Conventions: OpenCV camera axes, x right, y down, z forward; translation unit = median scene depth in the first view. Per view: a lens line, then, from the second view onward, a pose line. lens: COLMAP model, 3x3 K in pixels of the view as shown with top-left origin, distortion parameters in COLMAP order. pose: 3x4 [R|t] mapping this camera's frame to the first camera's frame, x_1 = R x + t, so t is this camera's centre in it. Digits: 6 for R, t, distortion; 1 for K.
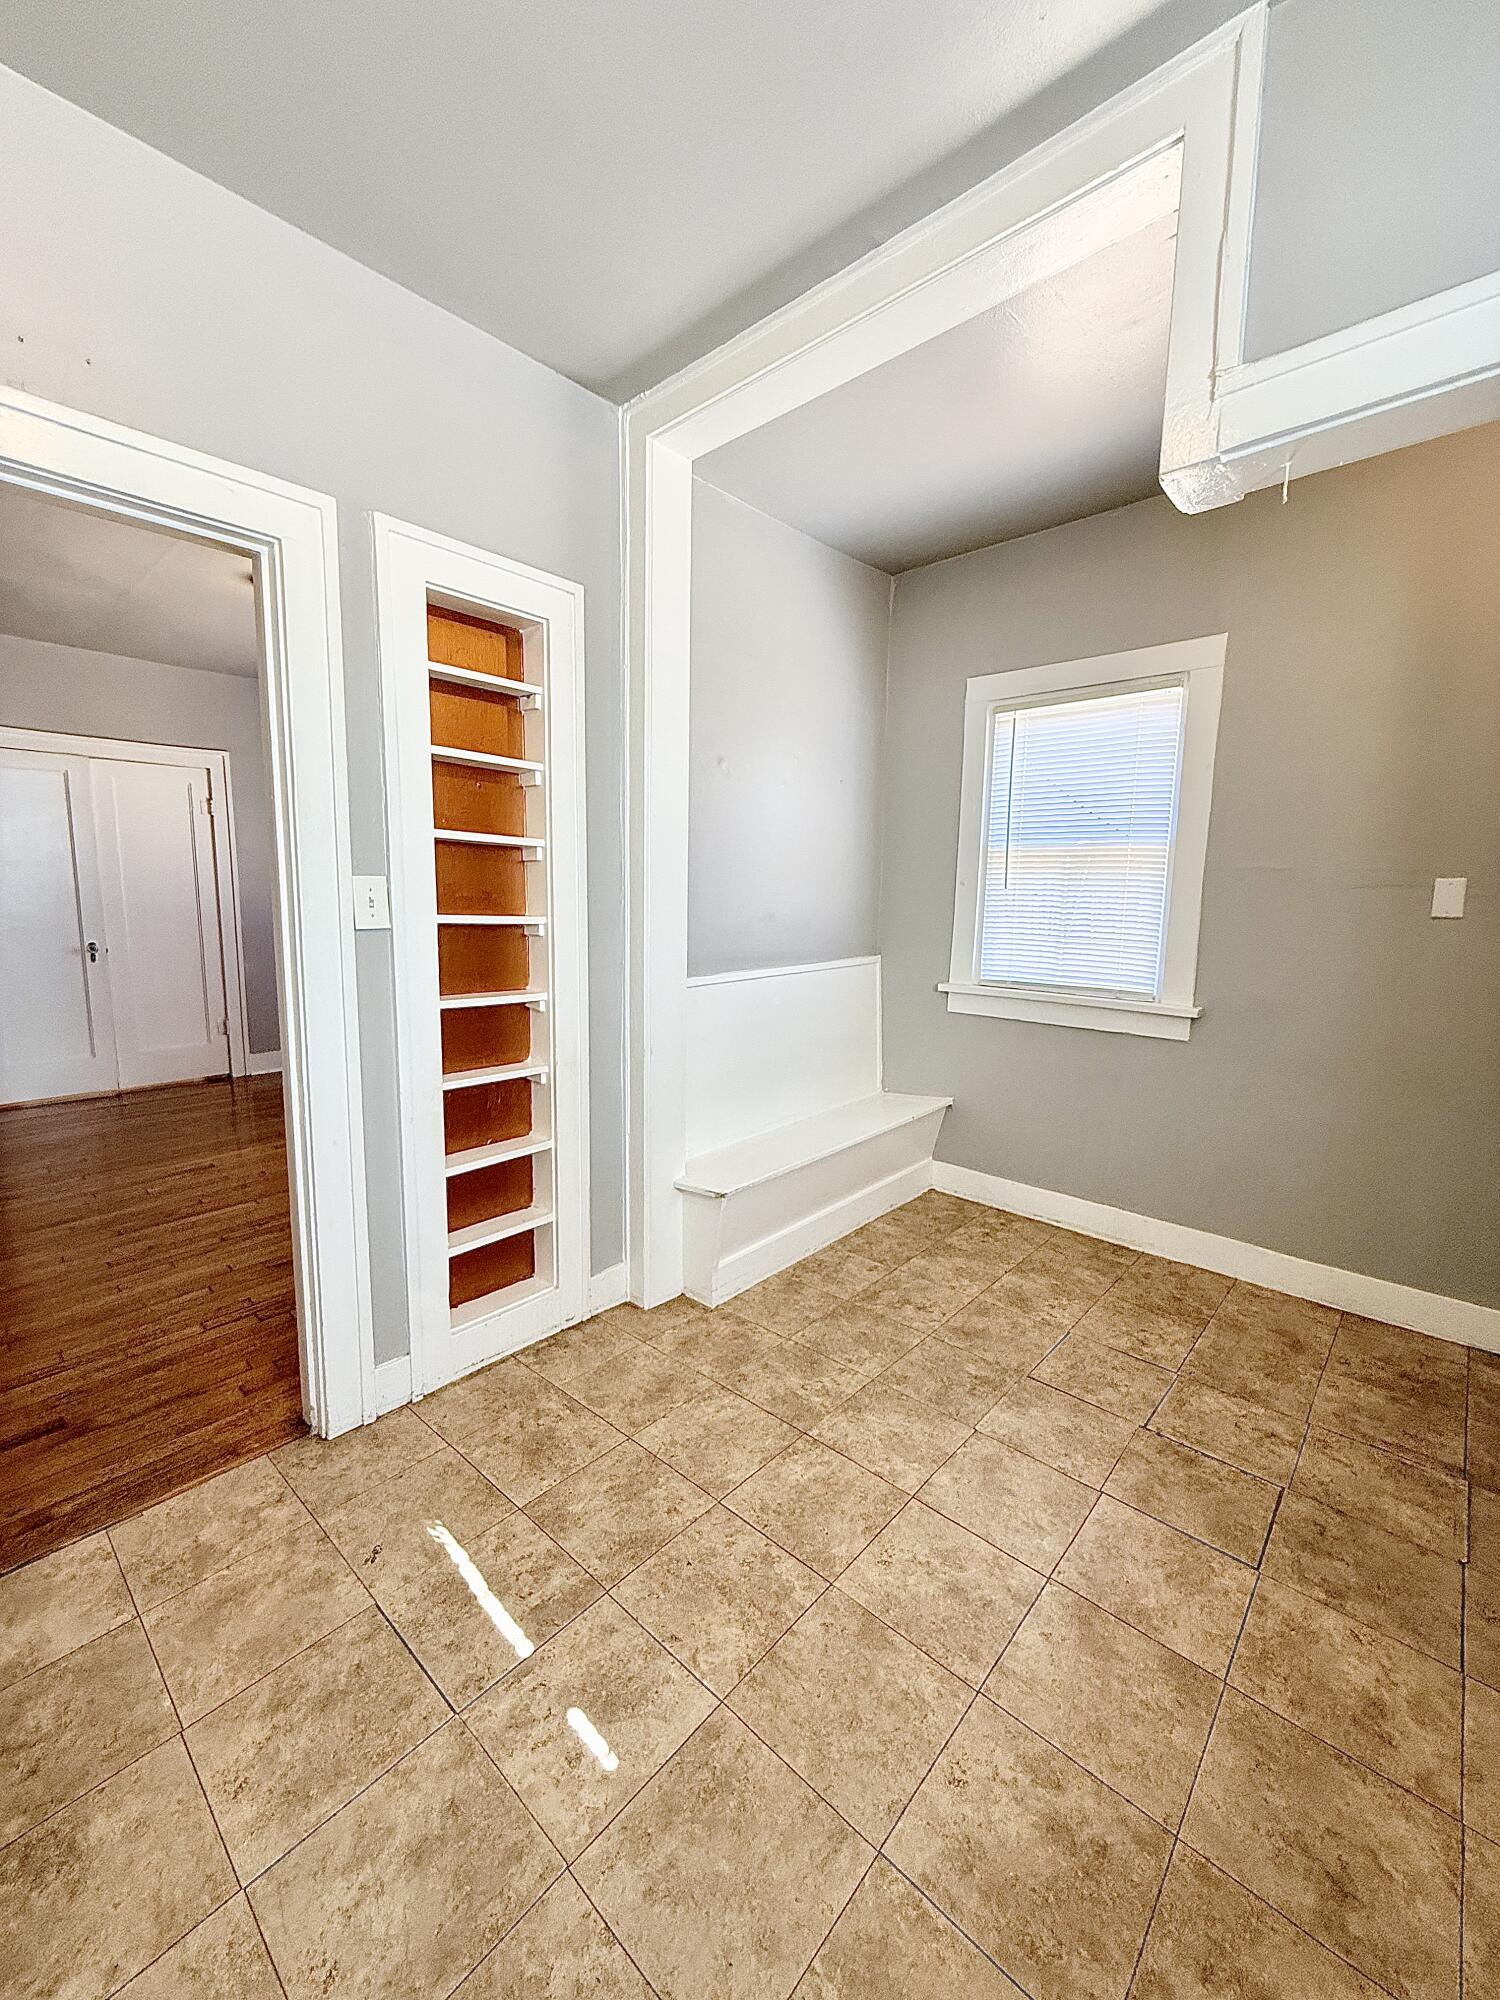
lens RADIAL K [[794.2, 0, 750.0], [0, 794.2, 1000.0], [0, 0, 1]] dist [-0.002486, 0.000056]
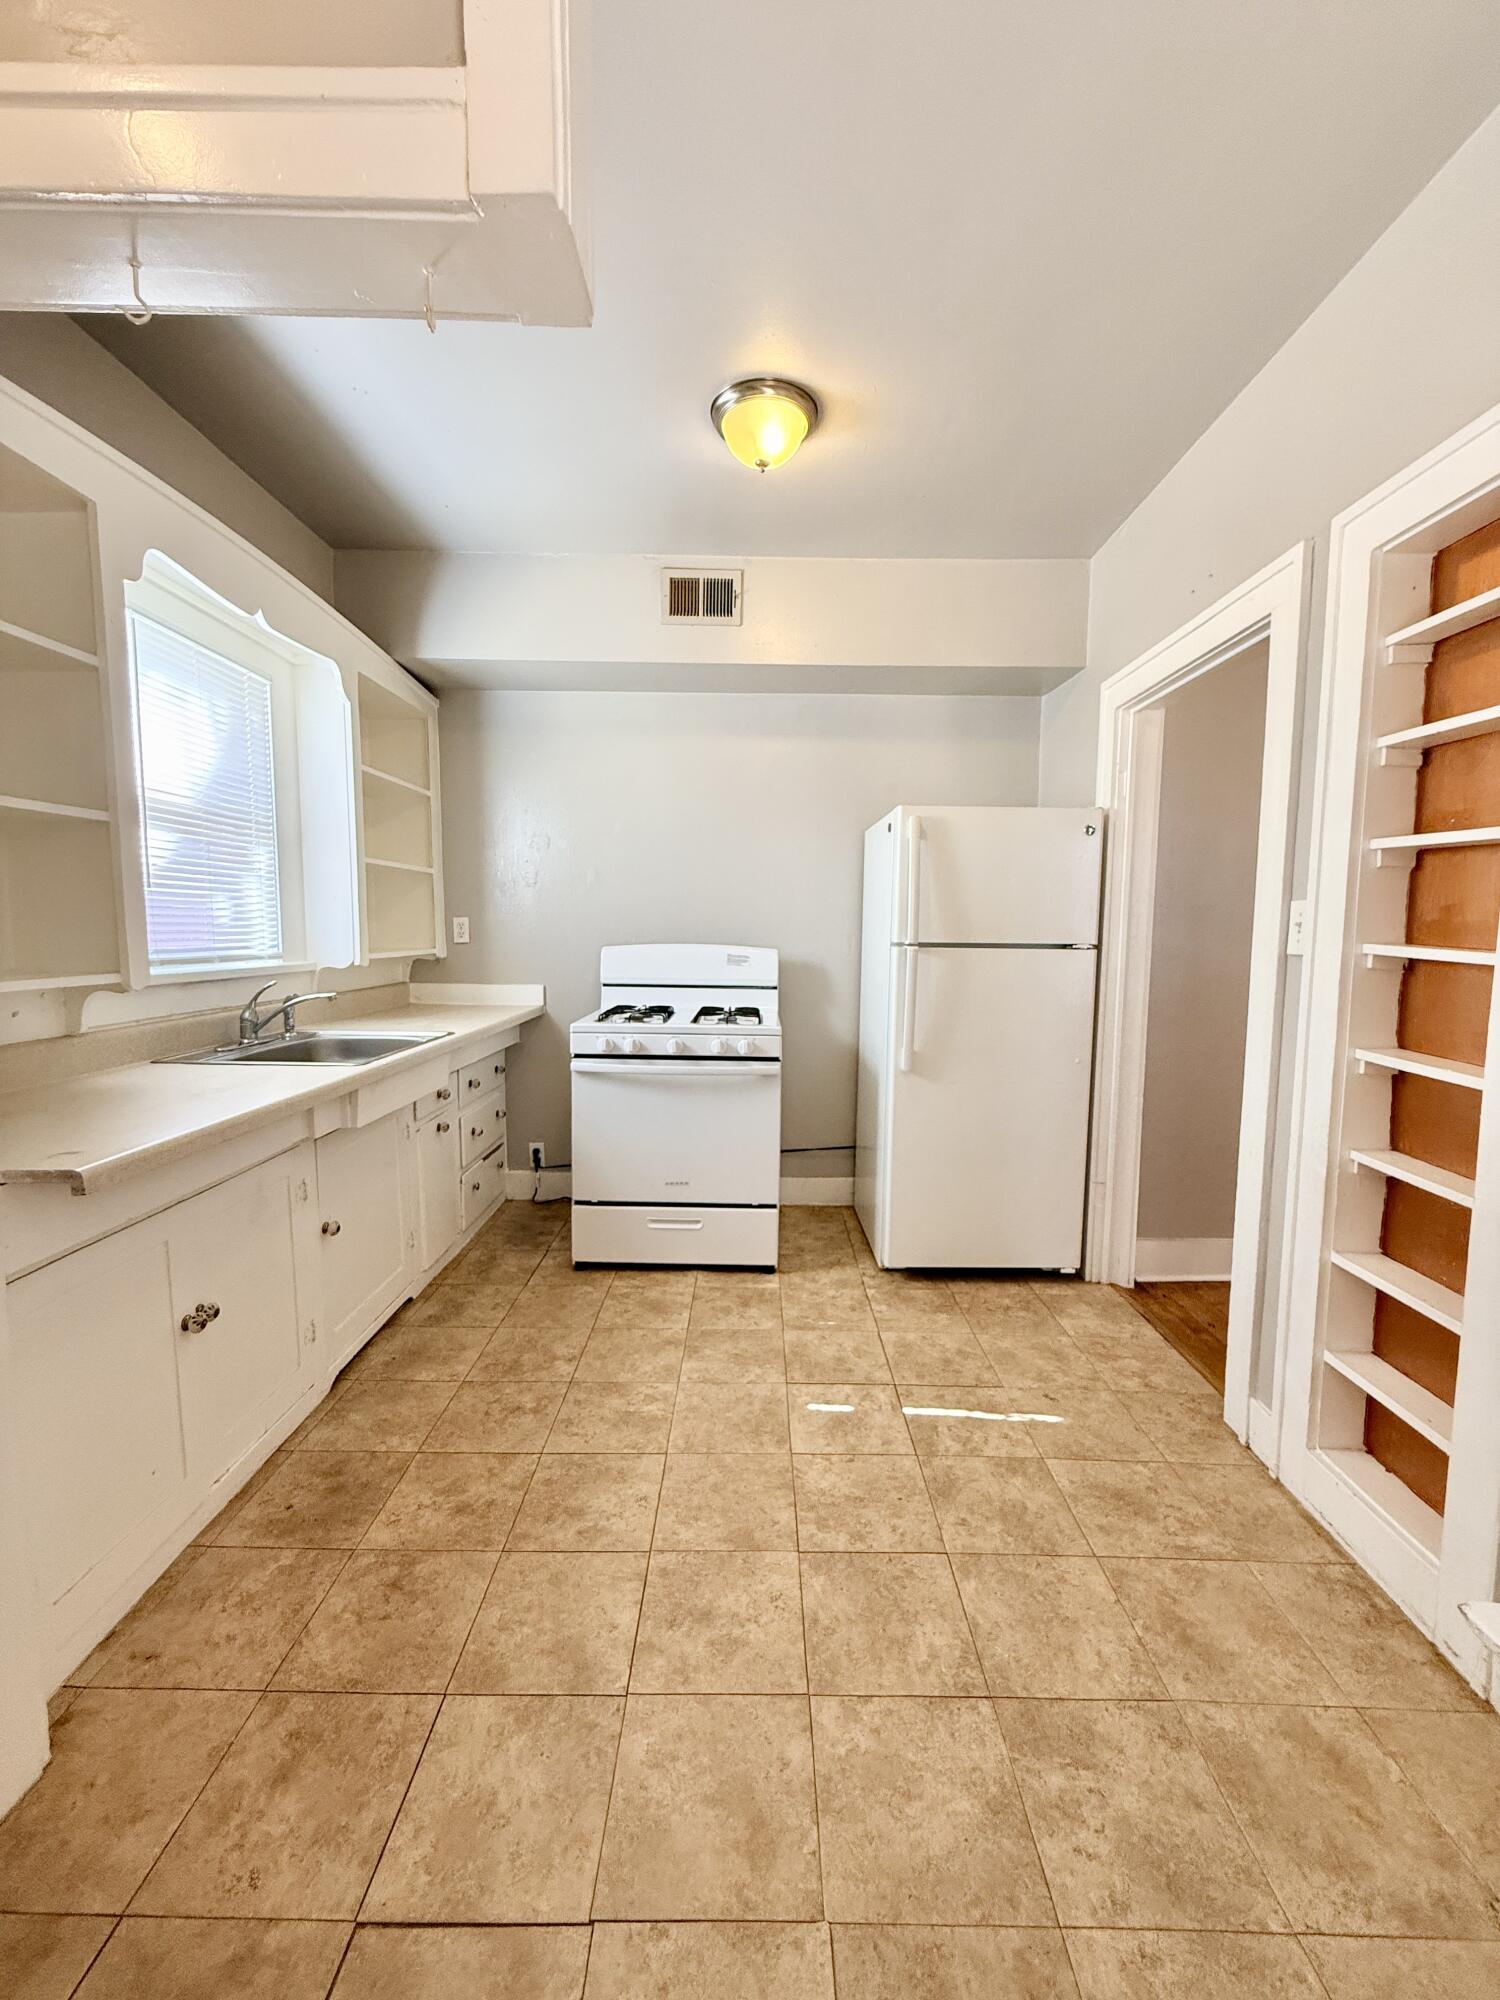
lens RADIAL K [[794.2, 0, 750.0], [0, 794.2, 1000.0], [0, 0, 1]] dist [-0.002486, 0.000056]
pose [[-0.746672, 0.042893, -0.663809, 0.752867], [-0.110551, 0.976039, 0.187419, -0.161116], [0.655942, 0.213325, -0.724039, 1.432929]]
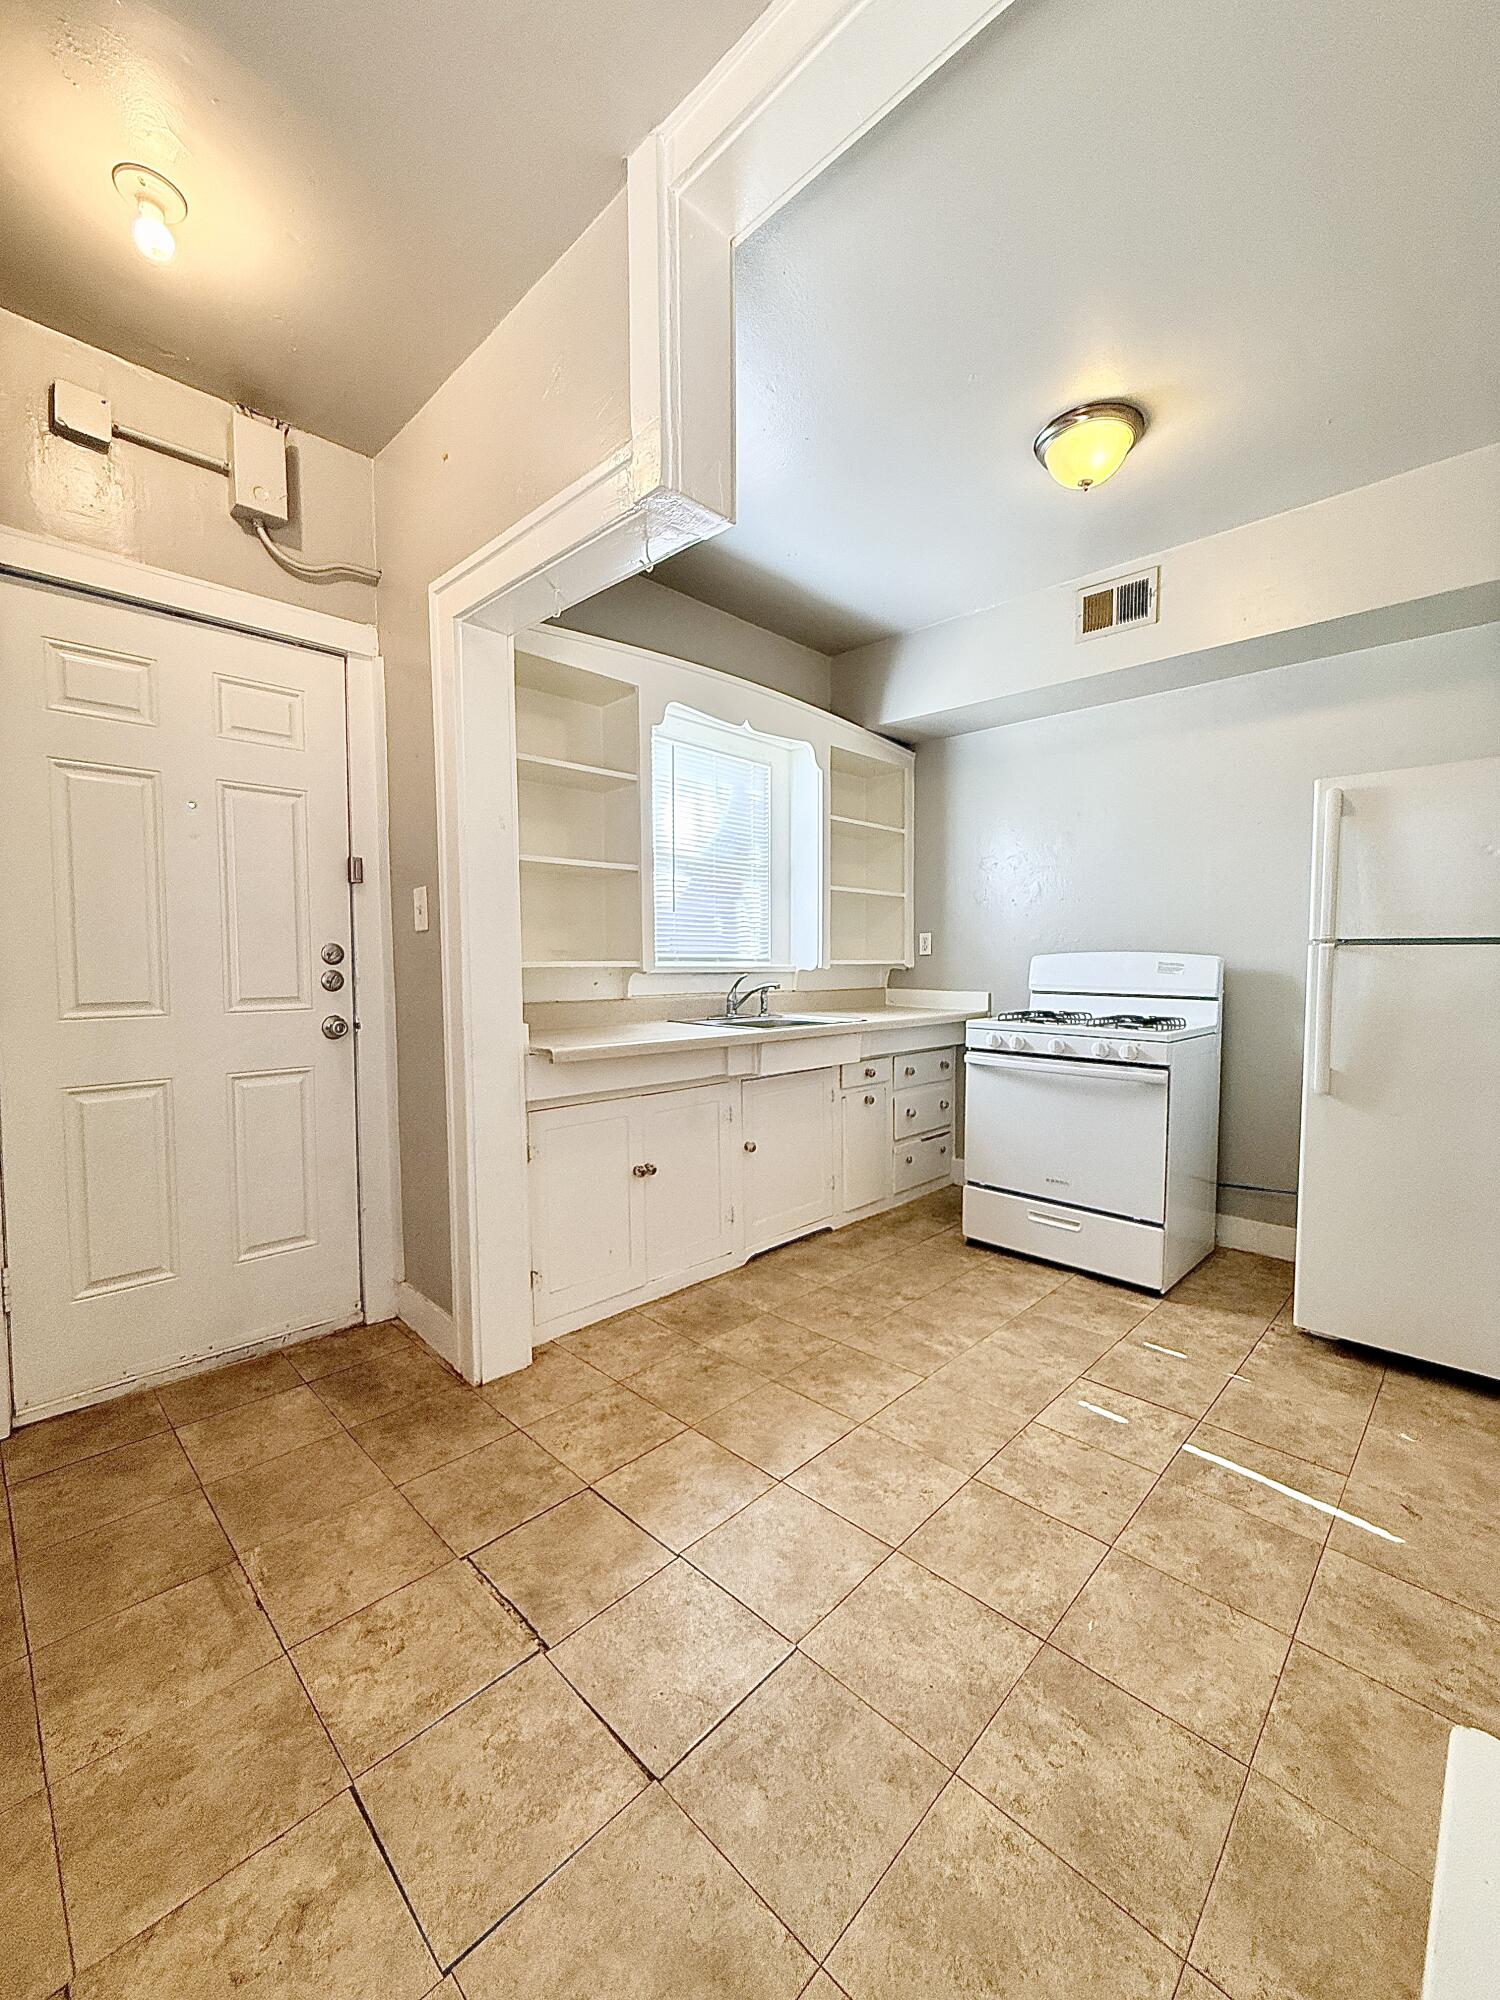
lens RADIAL K [[794.2, 0, 750.0], [0, 794.2, 1000.0], [0, 0, 1]] dist [-0.002486, 0.000056]
pose [[-0.999231, -0.014342, 0.036491, 0.361877], [-0.007086, 0.981426, 0.191709, -0.159967], [-0.038563, 0.191303, -0.980773, 1.848552]]
